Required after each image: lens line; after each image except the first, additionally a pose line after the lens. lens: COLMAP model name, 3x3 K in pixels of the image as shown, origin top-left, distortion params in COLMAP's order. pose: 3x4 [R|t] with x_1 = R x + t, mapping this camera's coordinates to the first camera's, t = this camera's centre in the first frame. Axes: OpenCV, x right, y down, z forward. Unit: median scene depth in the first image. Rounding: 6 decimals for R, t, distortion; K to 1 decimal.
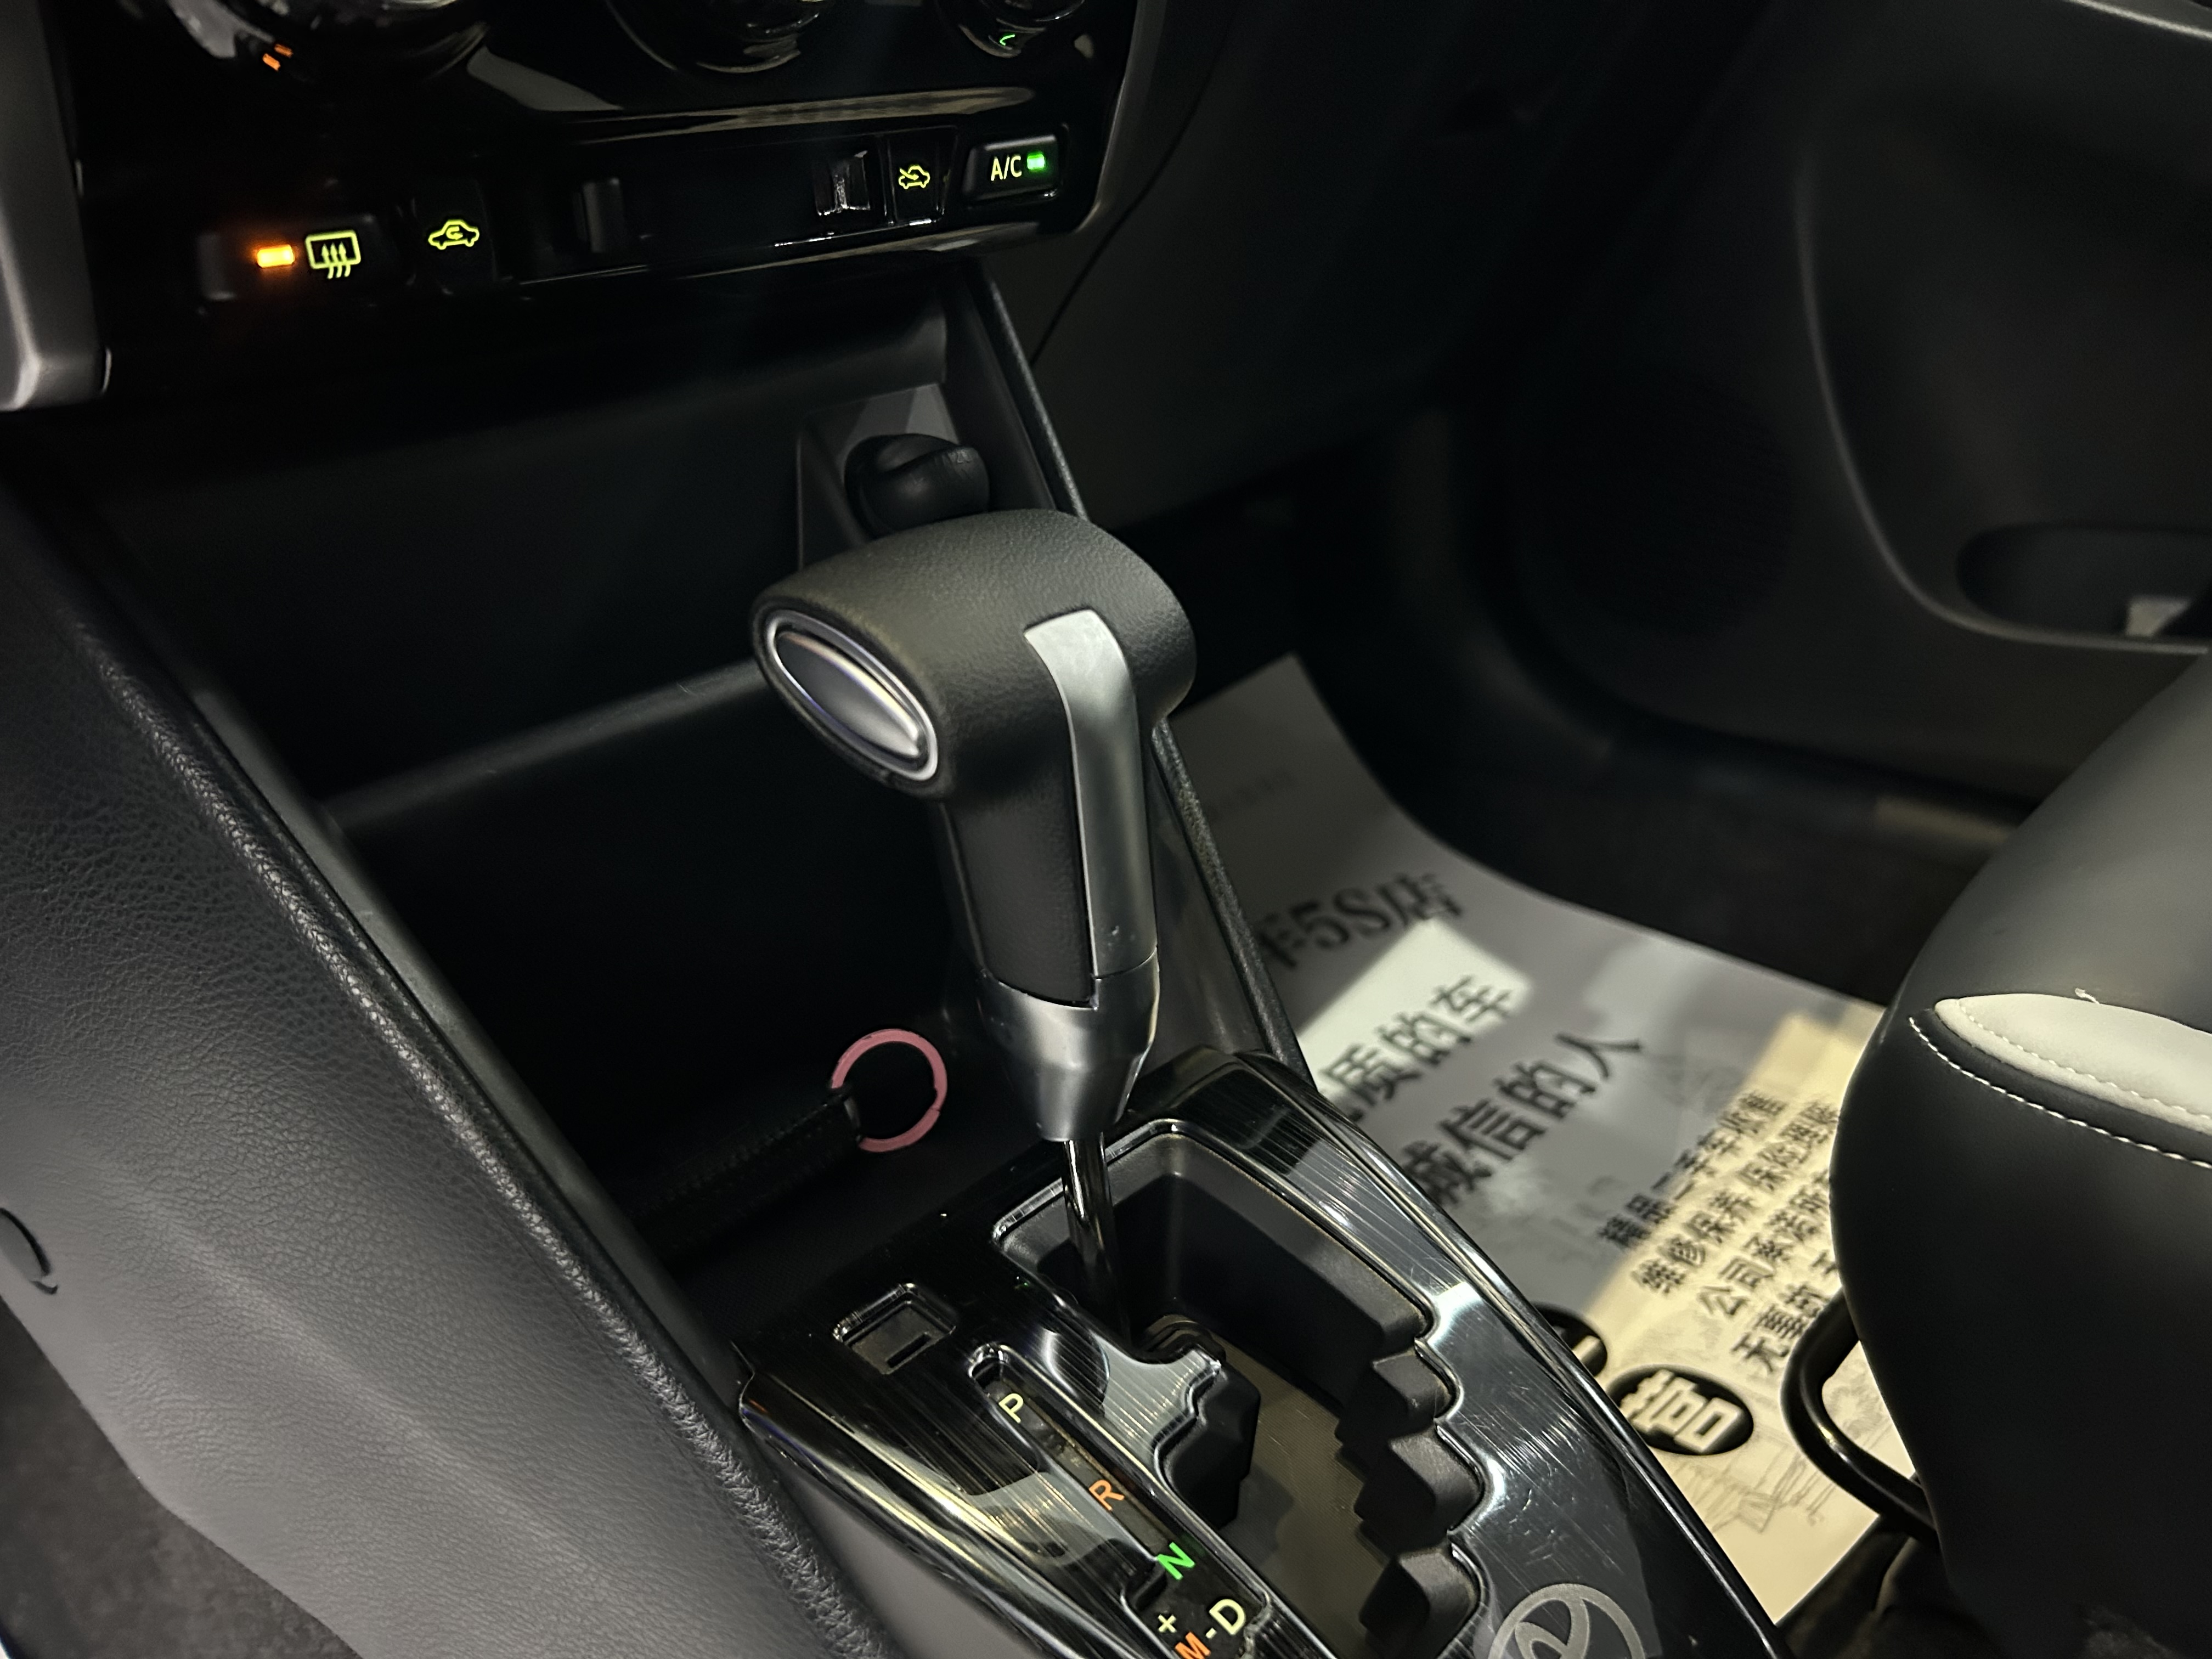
lens RADIAL K [[1669.7, 0, 1125.8], [0, 1669.7, 821.0], [0, 0, 1]] dist [0.050320, -0.045231]
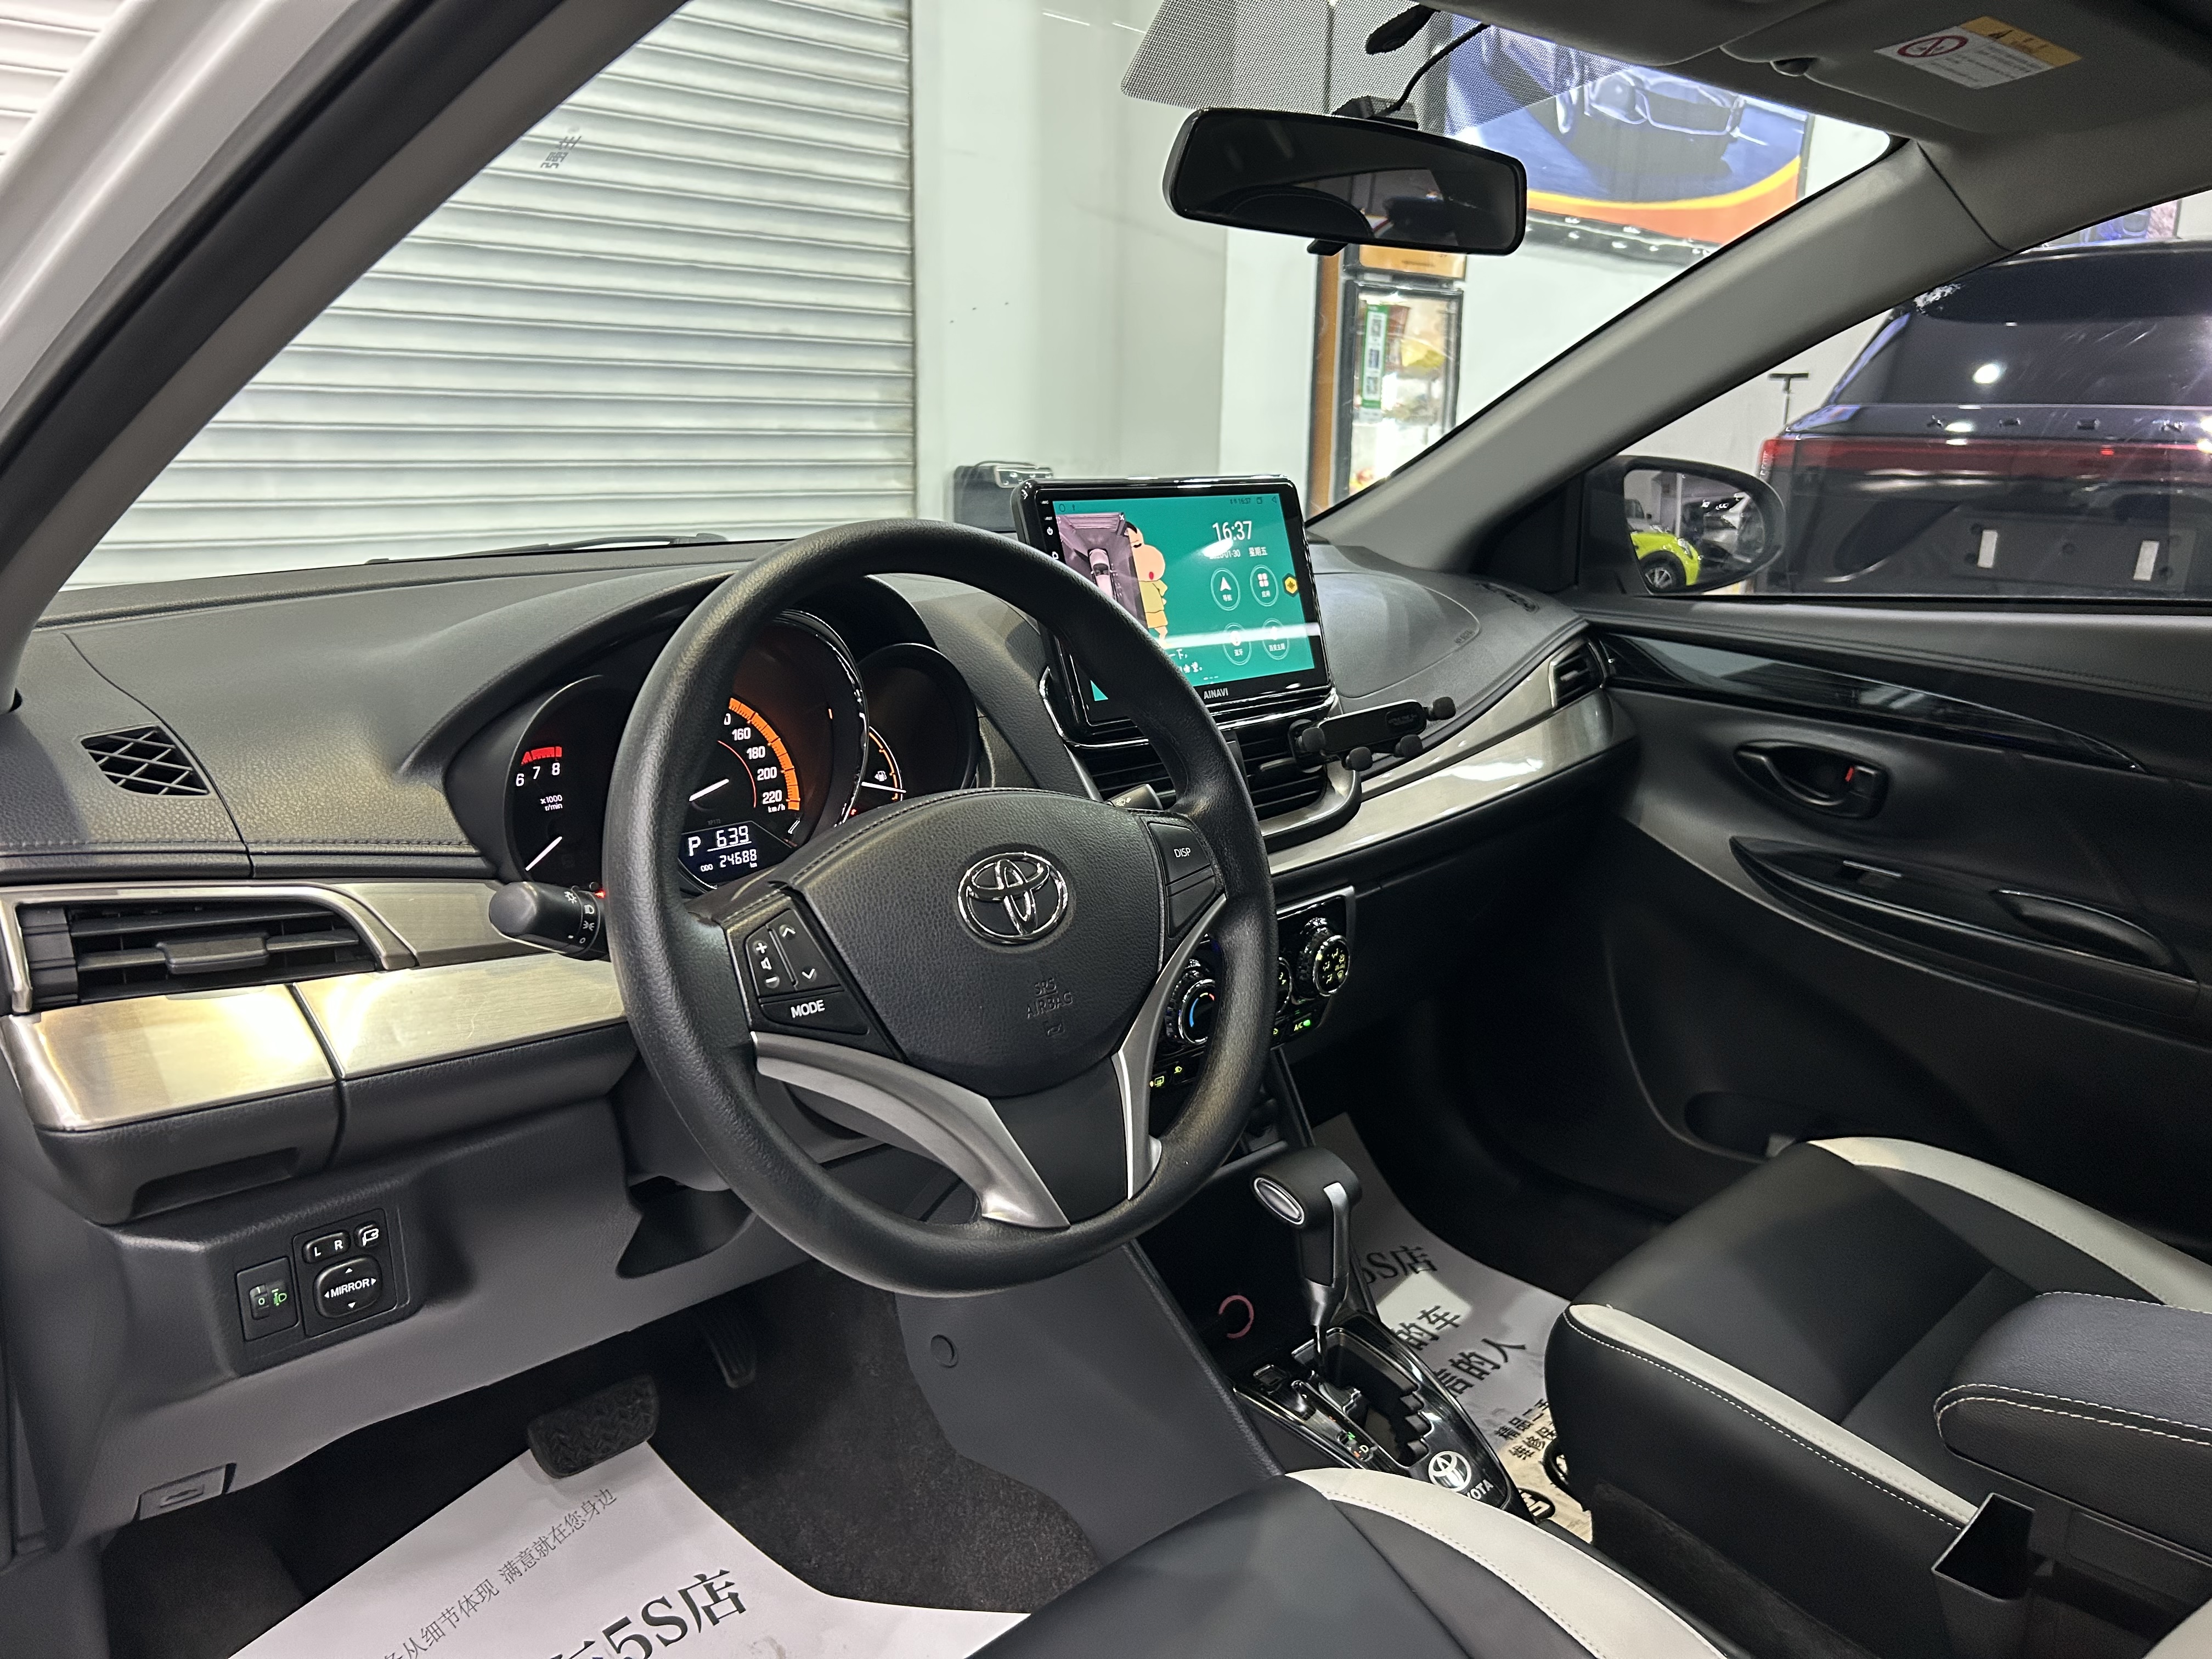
lens RADIAL K [[1669.7, 0, 1135.0], [0, 1669.7, 811.5], [0, 0, 1]] dist [0.050320, -0.045231]
pose [[0.997637, 0.068647, 0.002672, -0.226907], [-0.066733, 0.977592, -0.199653, -0.063046], [-0.016317, 0.199003, 0.979863, -1.212324]]
